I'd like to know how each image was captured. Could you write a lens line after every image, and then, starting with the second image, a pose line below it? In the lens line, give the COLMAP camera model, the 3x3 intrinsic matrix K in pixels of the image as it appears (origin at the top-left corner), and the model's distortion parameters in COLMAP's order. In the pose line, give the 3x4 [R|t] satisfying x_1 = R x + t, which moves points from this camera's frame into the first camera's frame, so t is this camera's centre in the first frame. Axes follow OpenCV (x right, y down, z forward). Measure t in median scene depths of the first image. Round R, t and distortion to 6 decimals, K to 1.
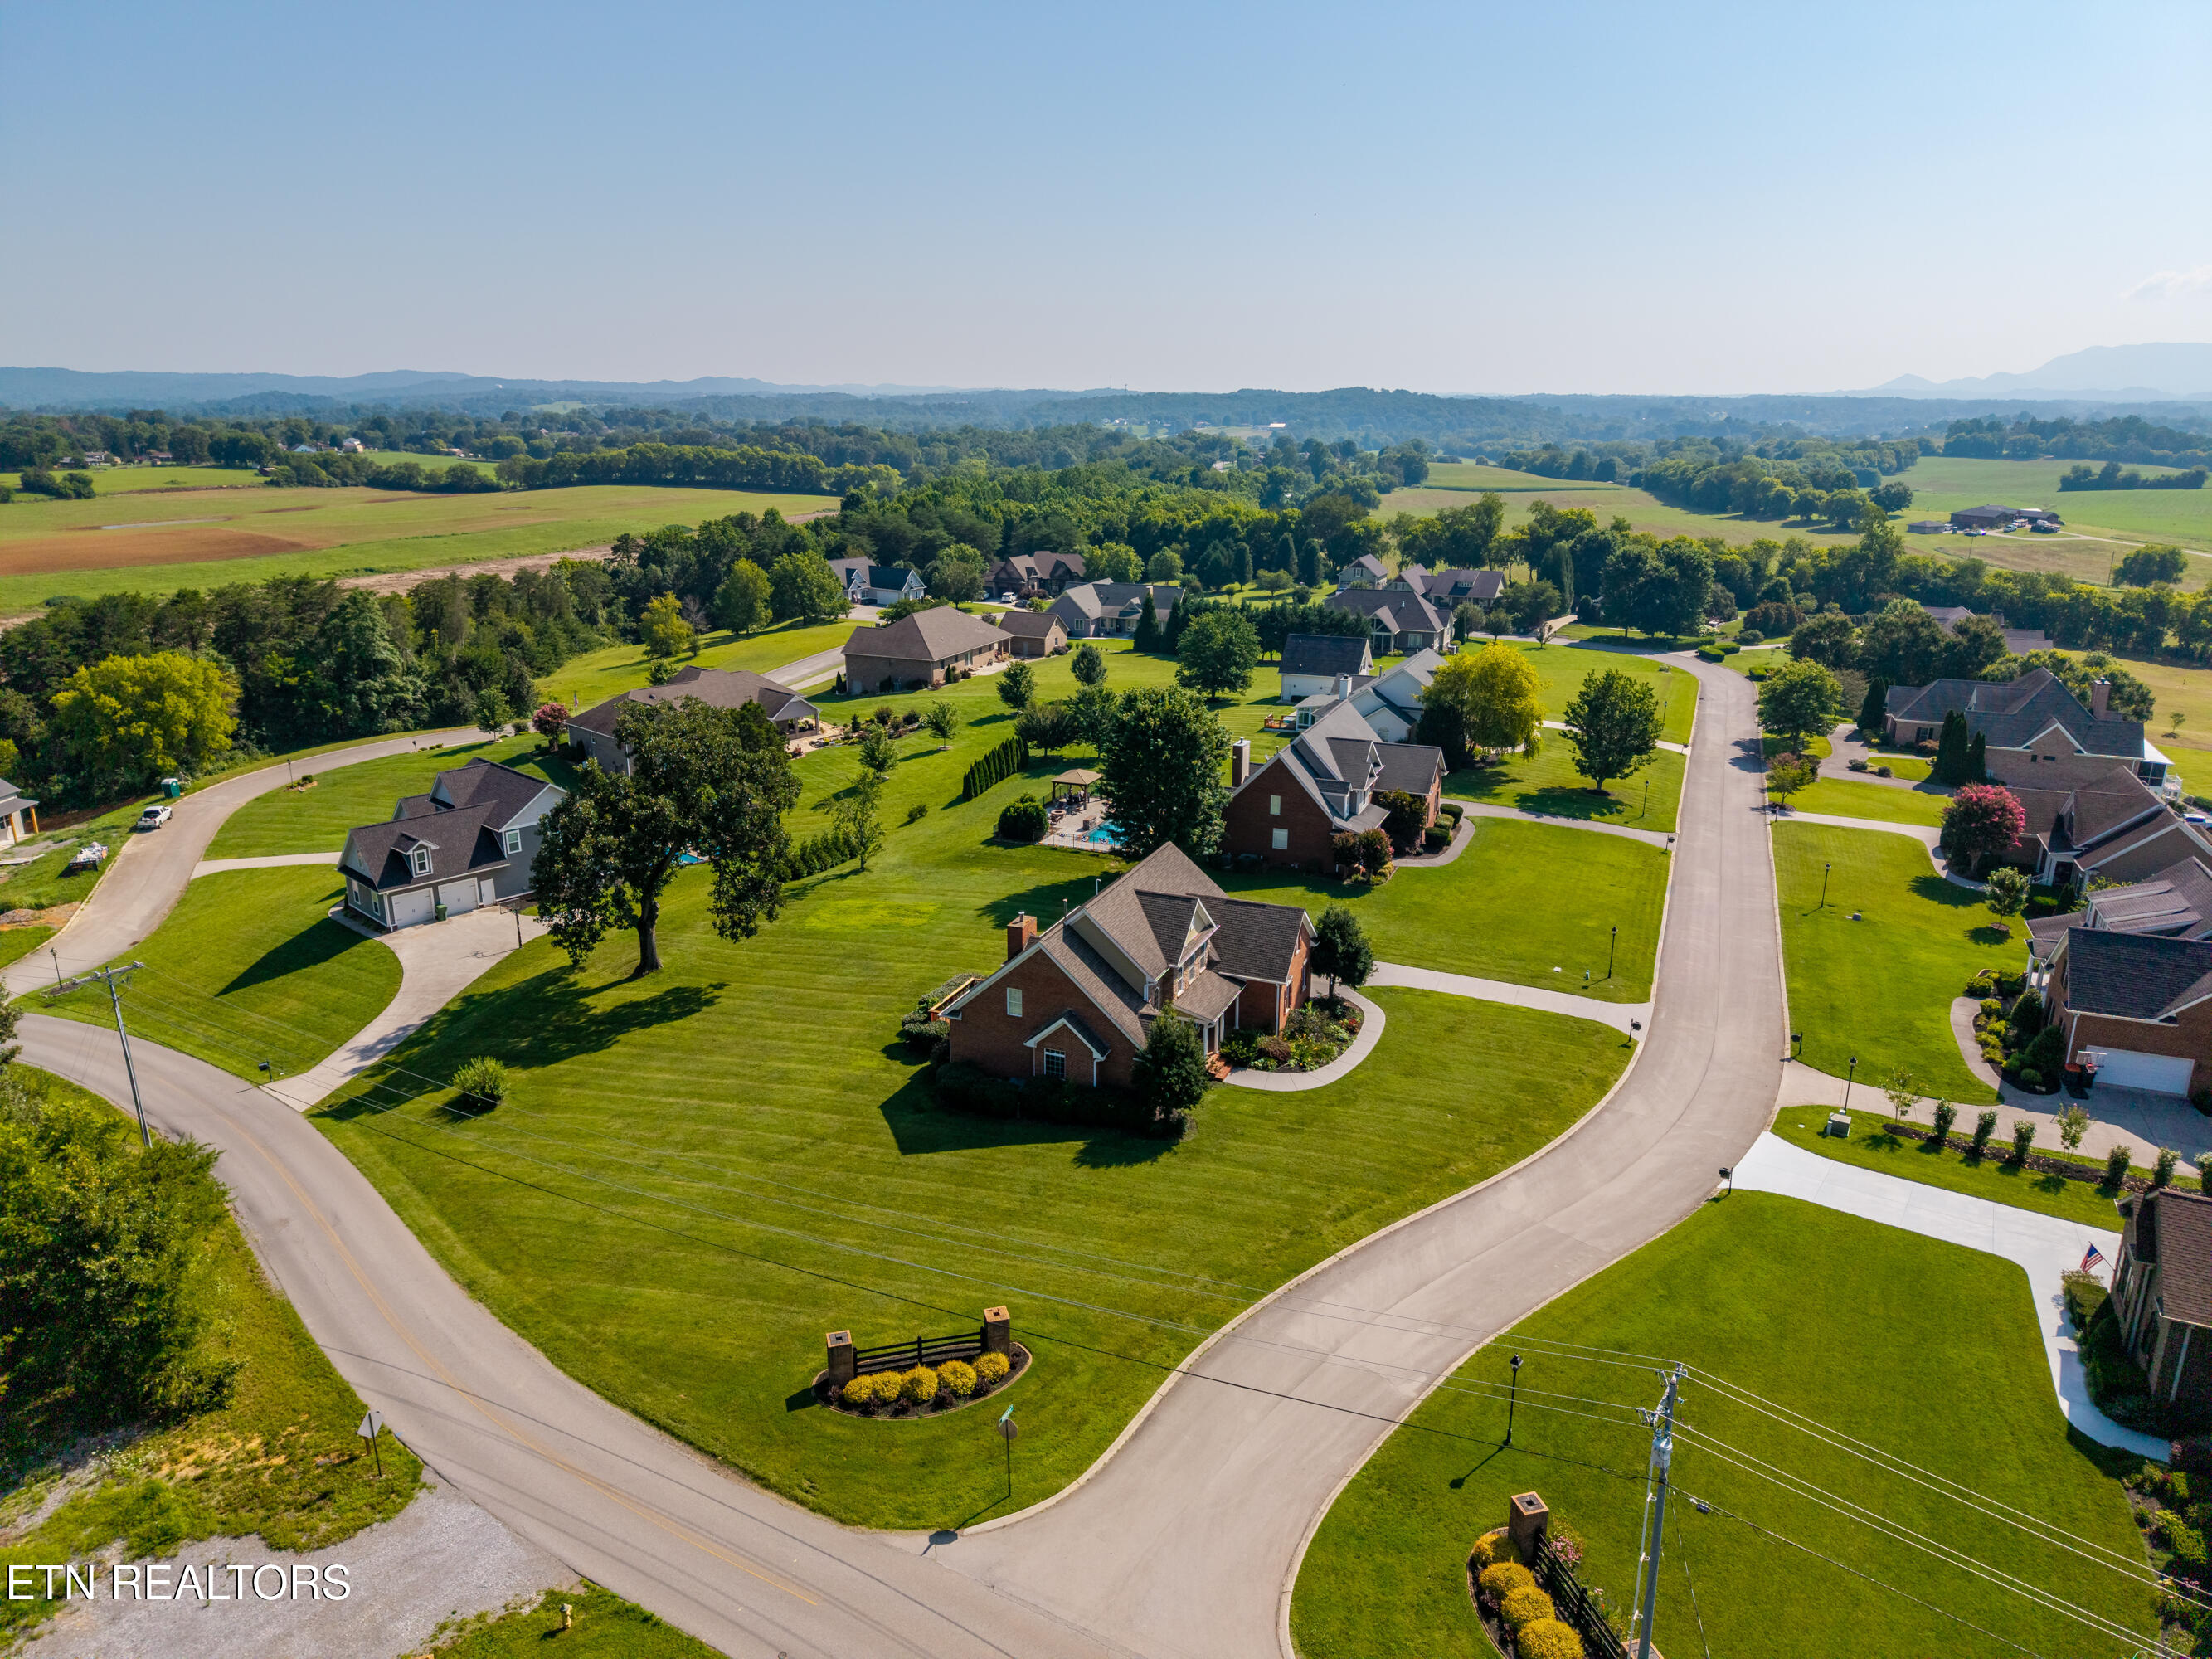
lens RADIAL K [[1471.6, 0, 1116.1], [0, 1471.6, 832.2], [0, 0, 1]] dist [0.046852, -0.053215]
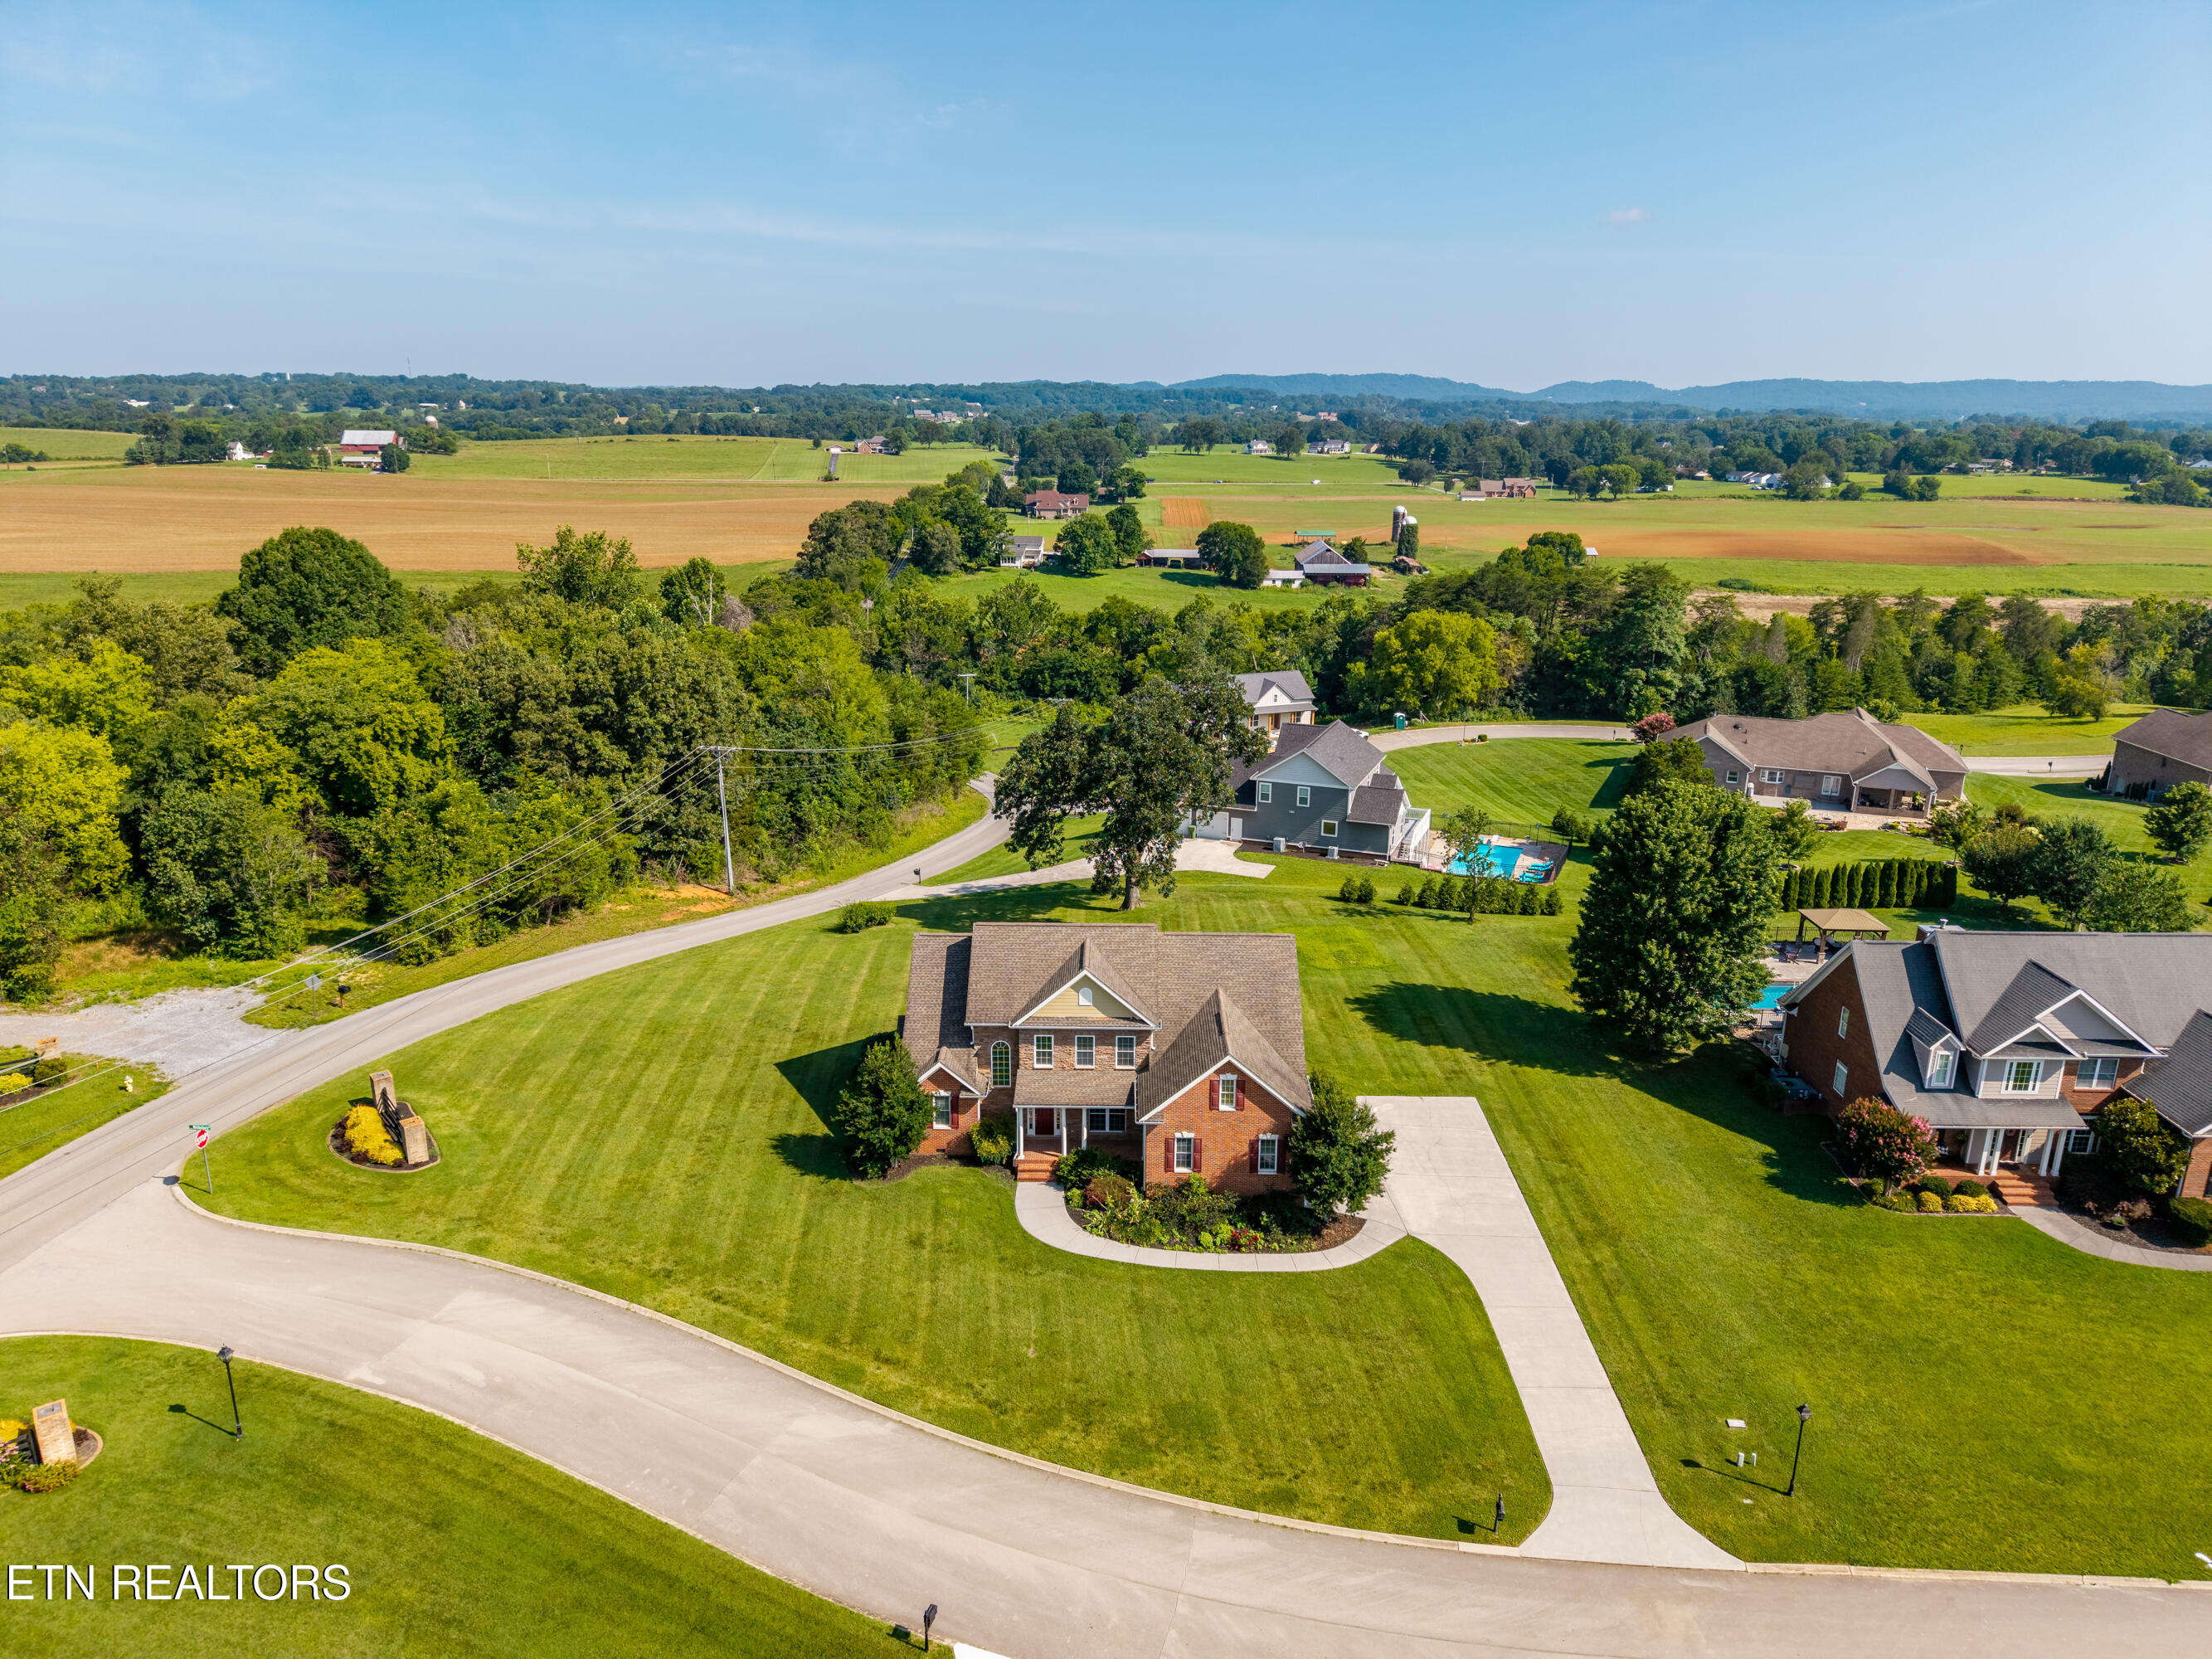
lens RADIAL K [[1470.3, 0, 1110.5], [0, 1470.3, 831.0], [0, 0, 1]] dist [0.044778, -0.052525]
pose [[0.368213, 0.259007, -0.892936, 0.432848], [-0.266813, 0.949453, 0.165377, -0.094411], [0.890634, 0.177353, 0.418708, 0.364330]]
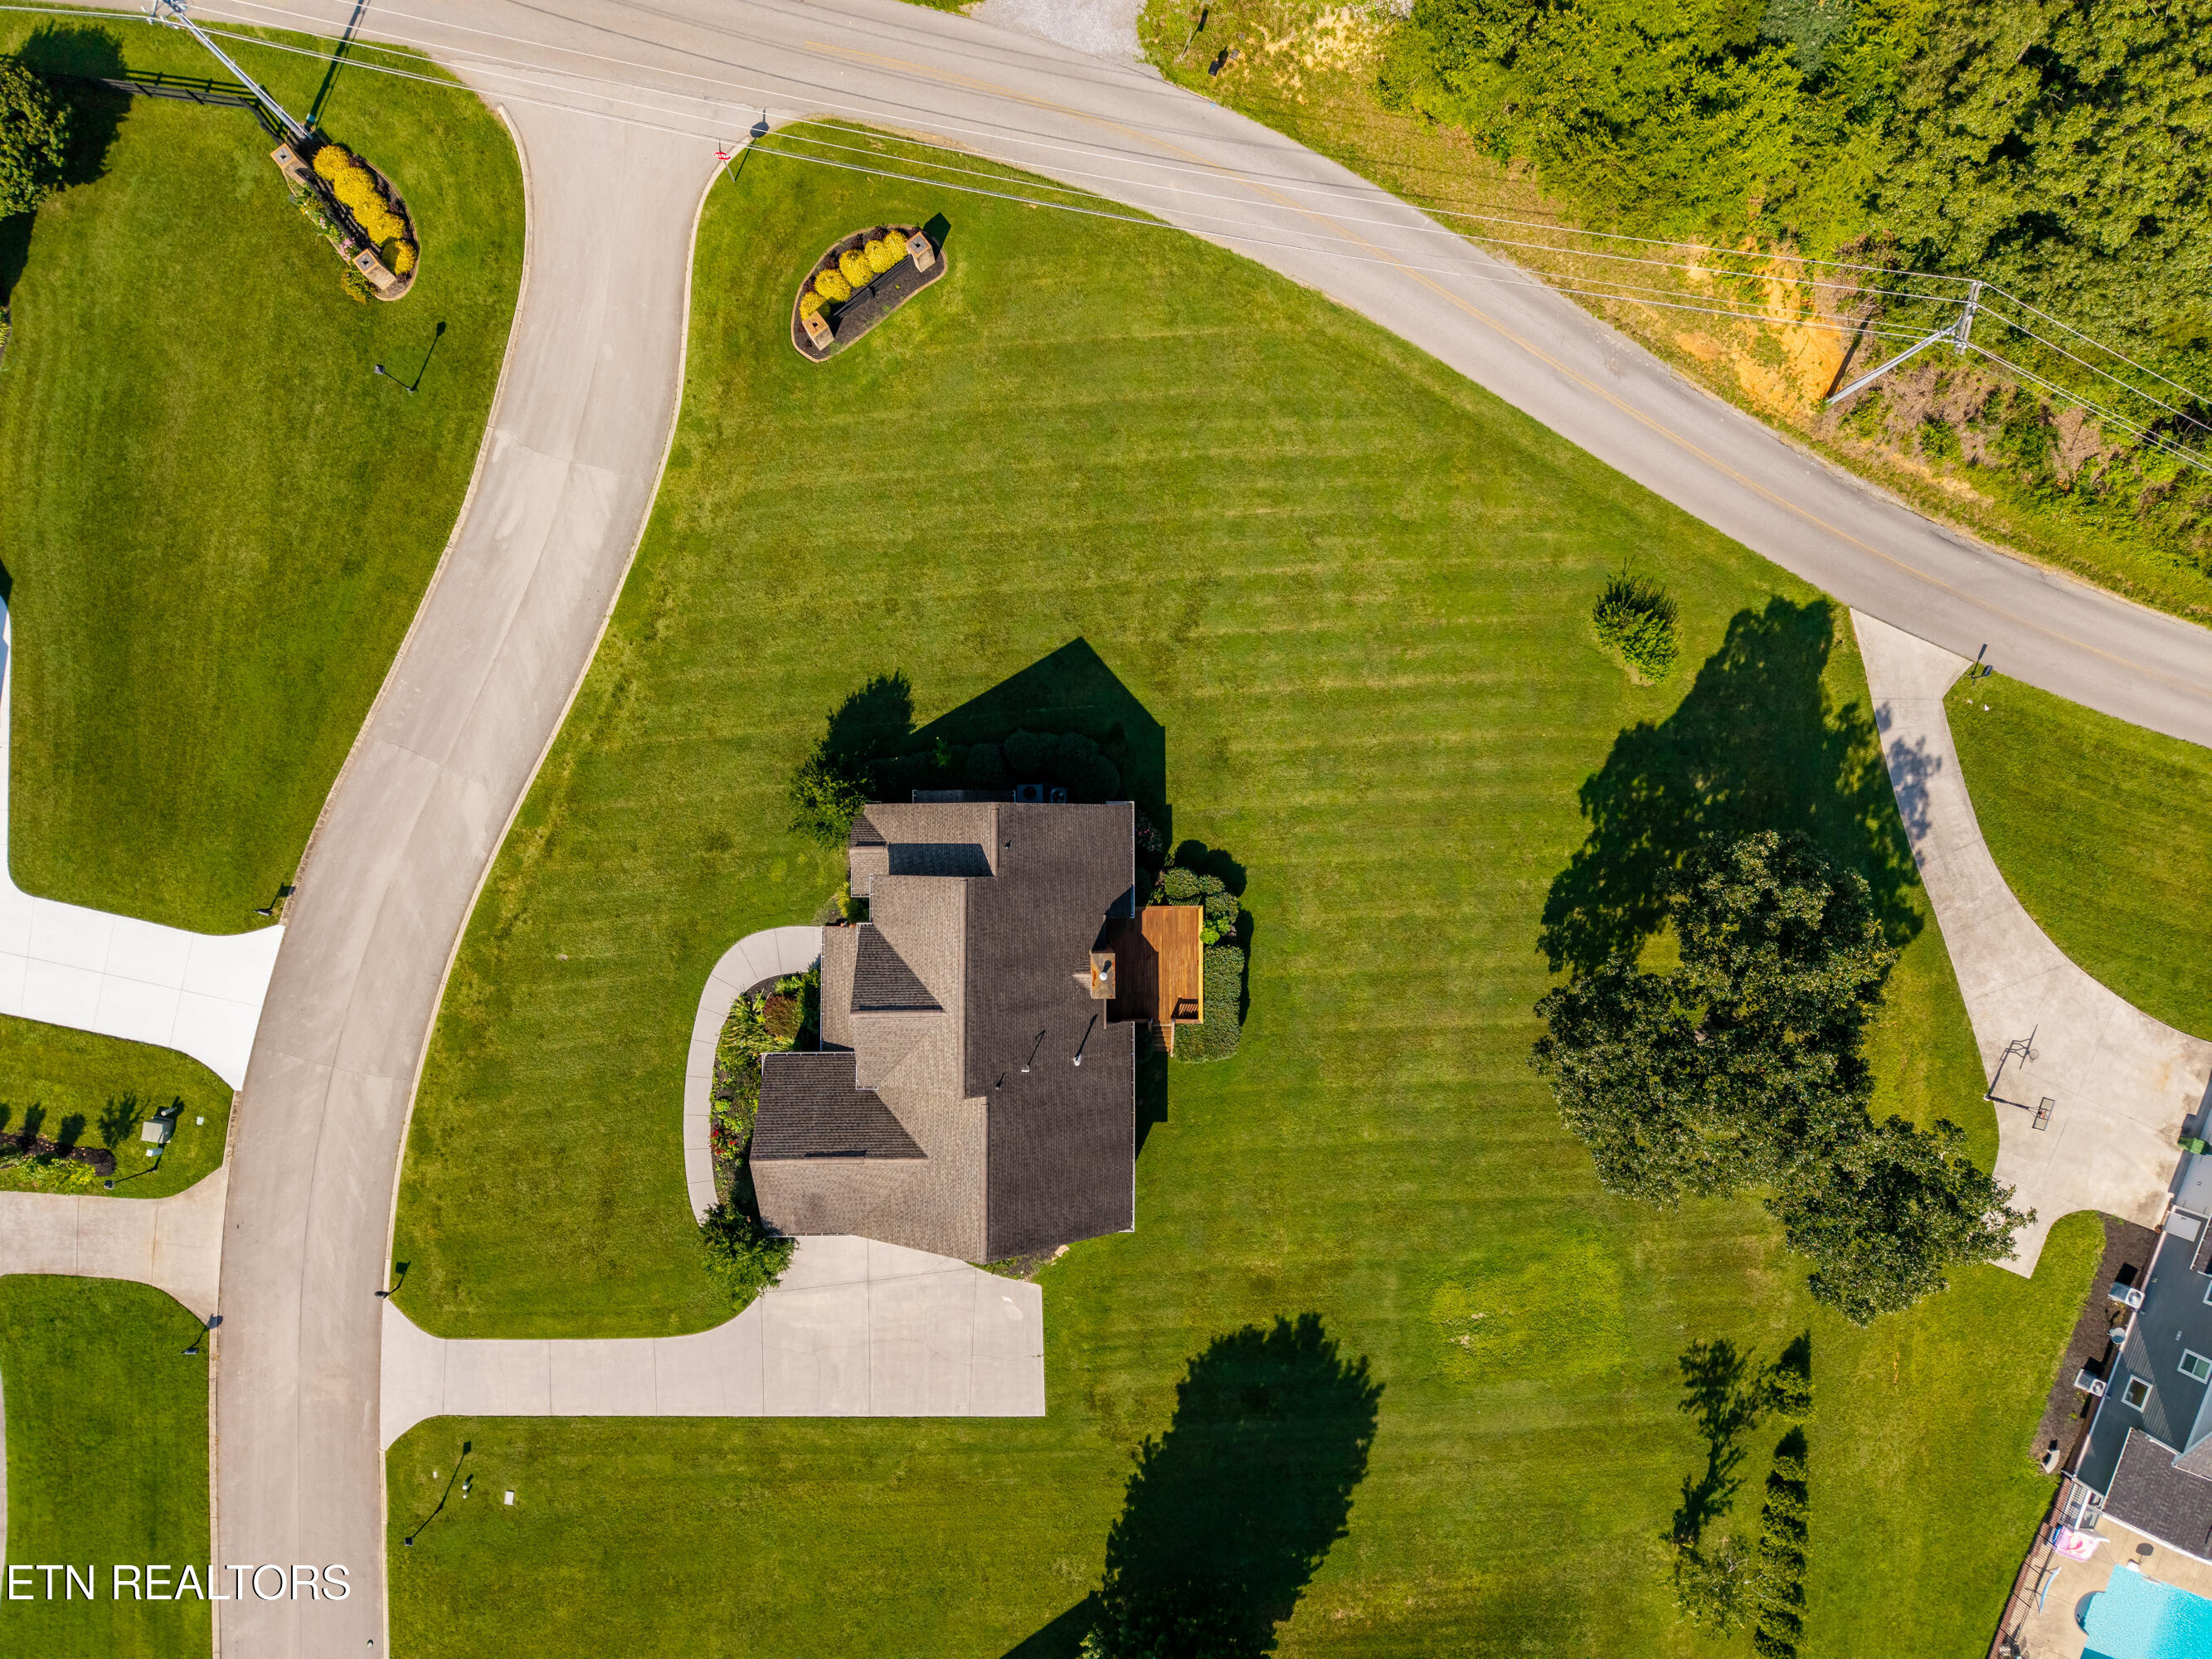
lens RADIAL K [[1470.3, 0, 1110.5], [0, 1470.3, 831.0], [0, 0, 1]] dist [0.044778, -0.052525]
pose [[-0.926630, 0.374712, -0.030782, -0.042164], [-0.138005, -0.262827, 0.954922, -0.362796], [0.349730, 0.889108, 0.295255, 0.415412]]
